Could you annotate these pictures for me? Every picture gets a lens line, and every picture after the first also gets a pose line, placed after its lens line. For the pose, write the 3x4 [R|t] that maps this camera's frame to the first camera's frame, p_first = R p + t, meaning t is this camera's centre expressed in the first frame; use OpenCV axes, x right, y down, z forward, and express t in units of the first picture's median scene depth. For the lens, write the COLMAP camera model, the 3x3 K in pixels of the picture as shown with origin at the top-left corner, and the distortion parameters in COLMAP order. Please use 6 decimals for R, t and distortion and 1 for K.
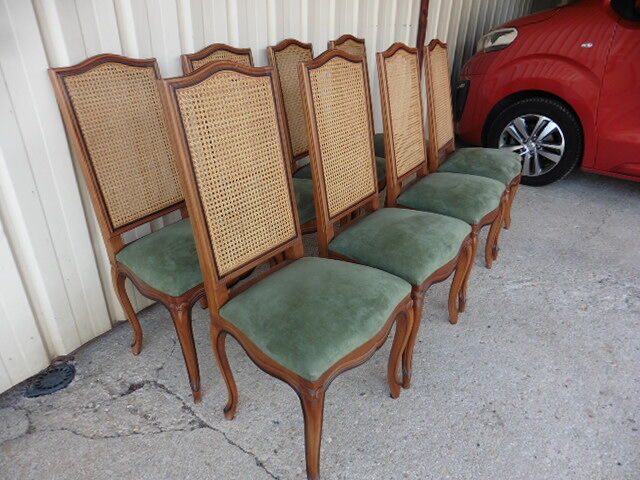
lens RADIAL K [[451.4, 0, 322.2], [0, 451.4, 242.3], [0, 0, 1]] dist [-0.054845, 0.004658]
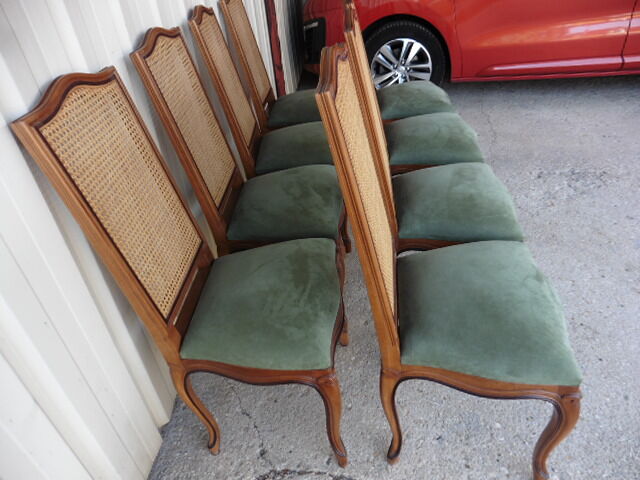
lens RADIAL K [[451.4, 0, 320.2], [0, 451.4, 239.2], [0, 0, 1]] dist [-0.054845, 0.004658]
pose [[0.863512, -0.356801, 0.356426, -0.444049], [0.318758, 0.933798, 0.162526, -0.178049], [-0.390819, -0.026730, 0.920079, 0.252153]]
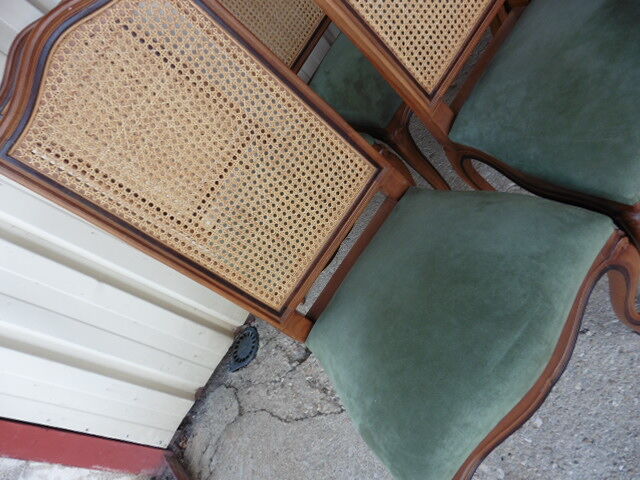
lens RADIAL K [[451.4, 0, 321.7], [0, 451.4, 235.8], [0, 0, 1]] dist [-0.054845, 0.004658]
pose [[0.781365, -0.226033, -0.581703, 0.191454], [0.492833, 0.795325, 0.352951, -0.175319], [0.382865, -0.562466, 0.732835, 0.461789]]
